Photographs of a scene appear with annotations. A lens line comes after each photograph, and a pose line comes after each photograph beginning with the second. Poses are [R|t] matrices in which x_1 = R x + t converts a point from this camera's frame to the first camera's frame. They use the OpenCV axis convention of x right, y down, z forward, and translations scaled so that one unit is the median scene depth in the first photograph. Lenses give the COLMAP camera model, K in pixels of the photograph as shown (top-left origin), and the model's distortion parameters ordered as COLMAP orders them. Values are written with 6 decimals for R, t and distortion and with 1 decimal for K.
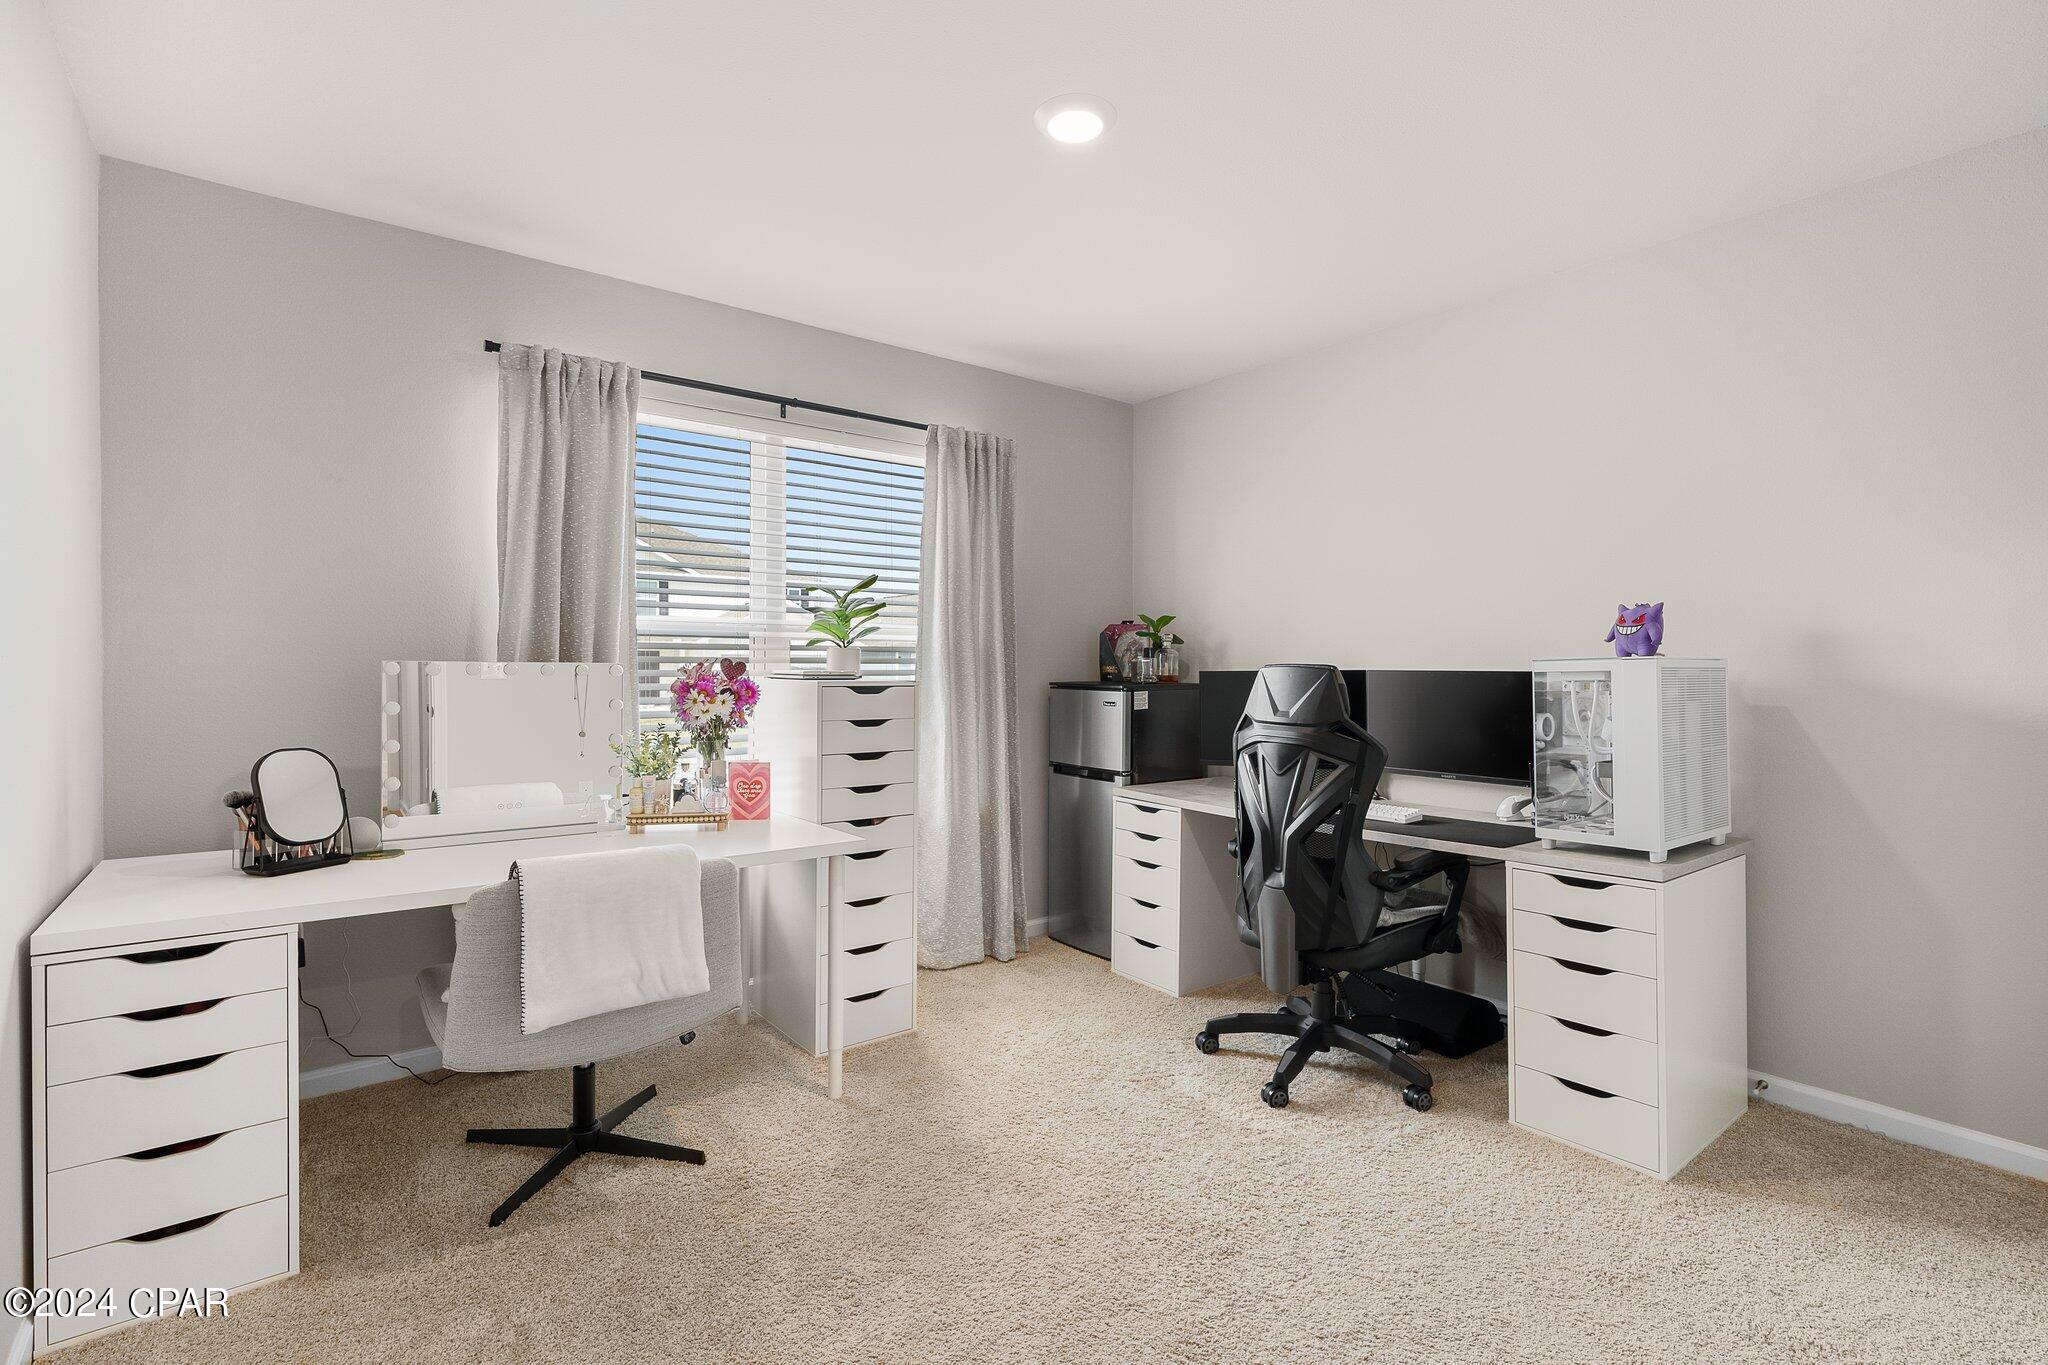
lens RADIAL K [[963.0, 0, 1032.7], [0, 963.0, 677.9], [0, 0, 1]] dist [0.005160, 0.000134]
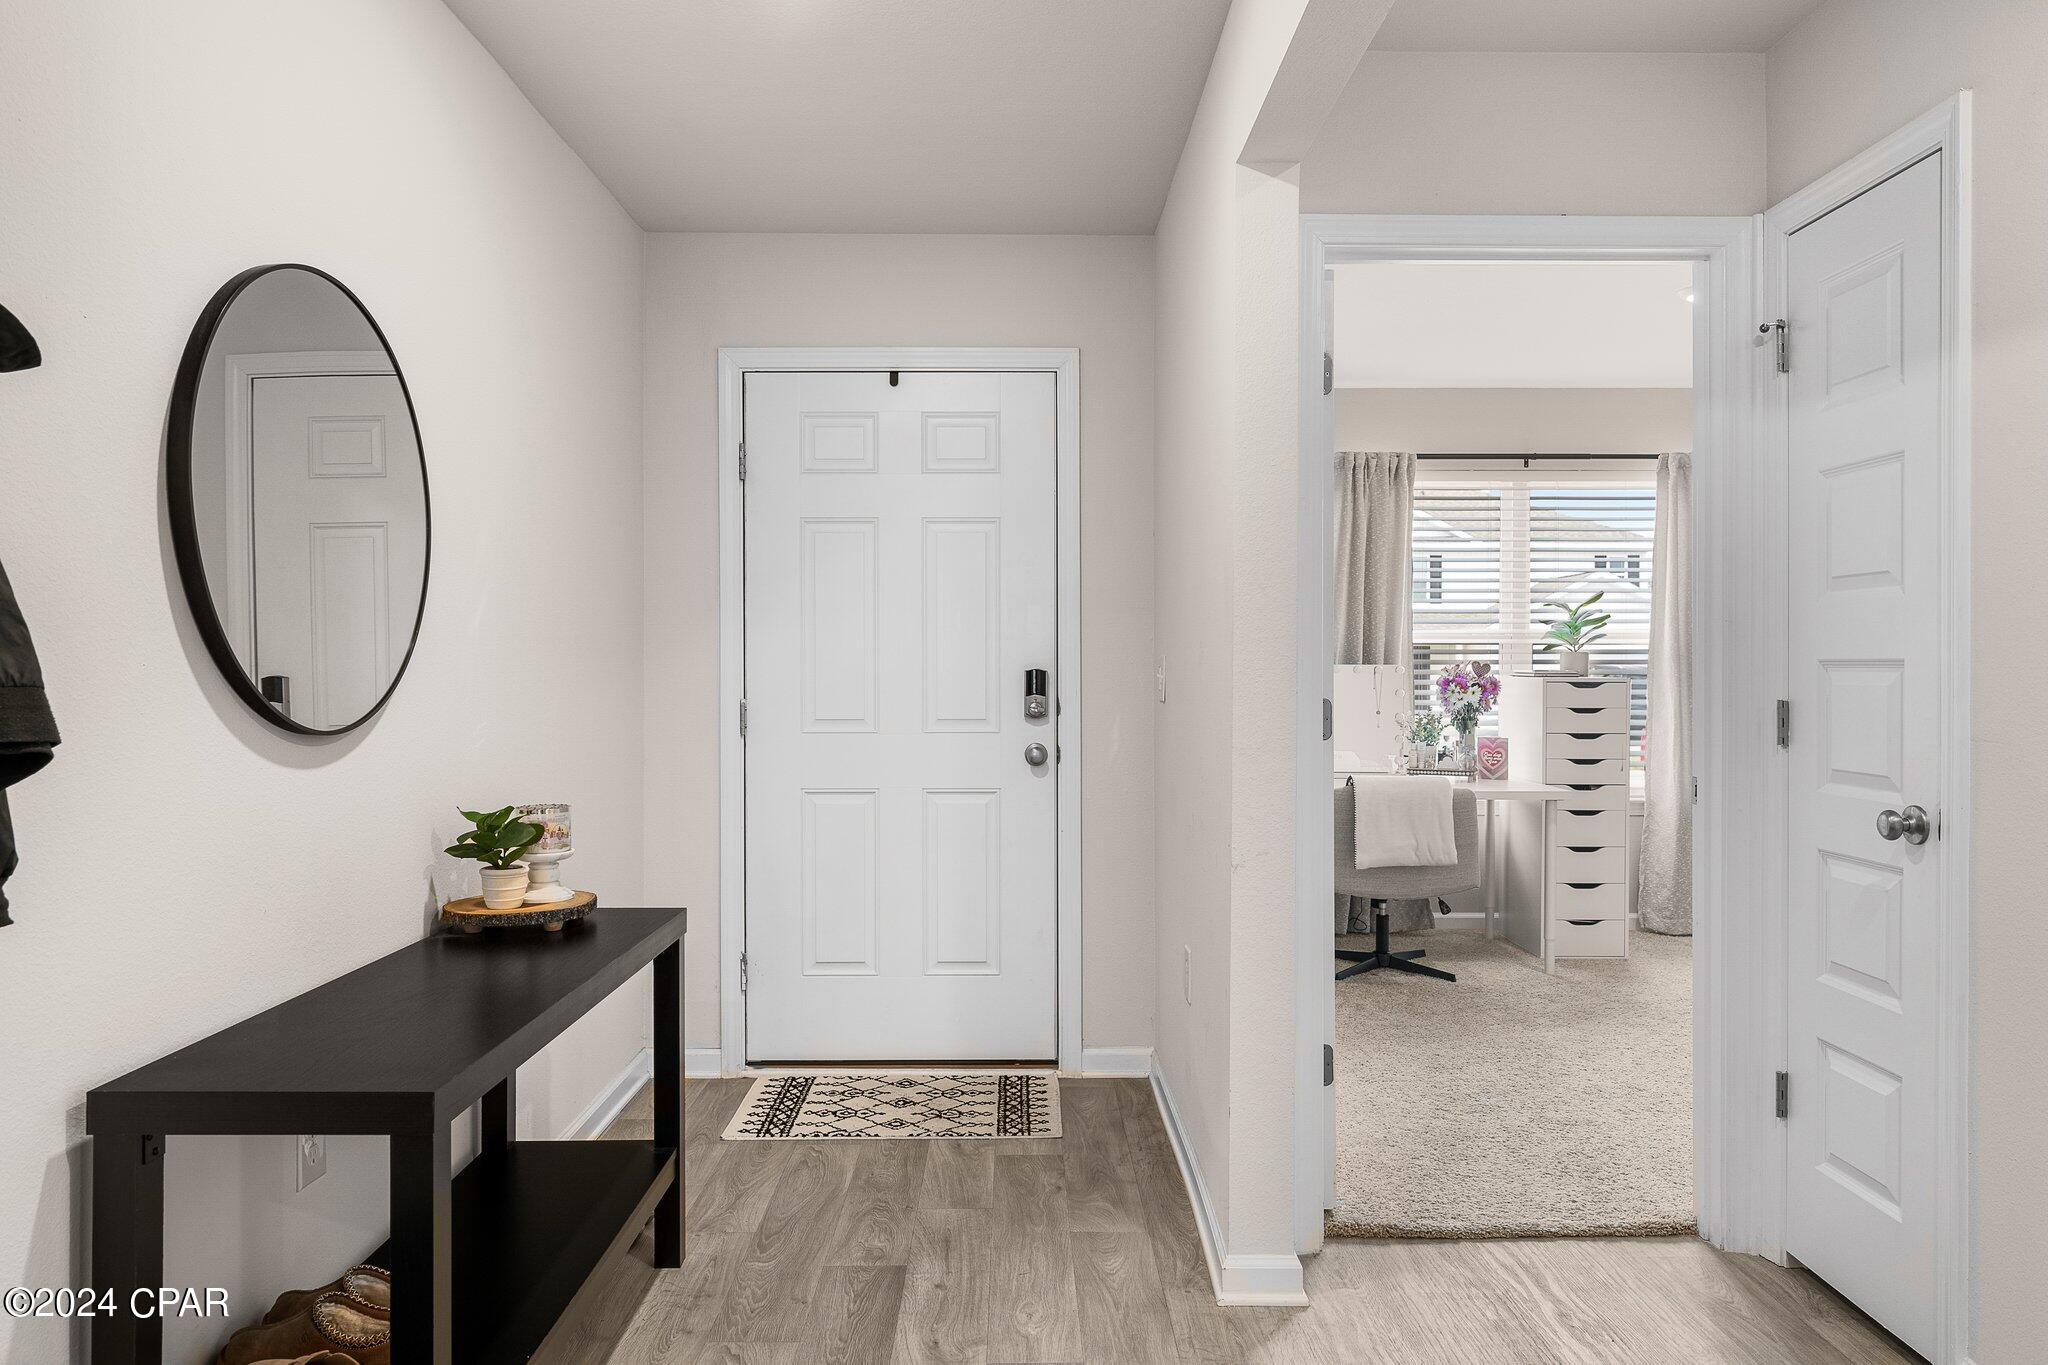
lens RADIAL K [[1332.3, 0, 1026.4], [0, 1332.3, 680.3], [0, 0, 1]] dist [-0.003753, -0.000899]
pose [[0.787472, 0.002991, -0.616343, 0.344754], [-0.003456, 0.999994, 0.000438, 0.008257], [0.616341, 0.001785, 0.787477, -0.883487]]
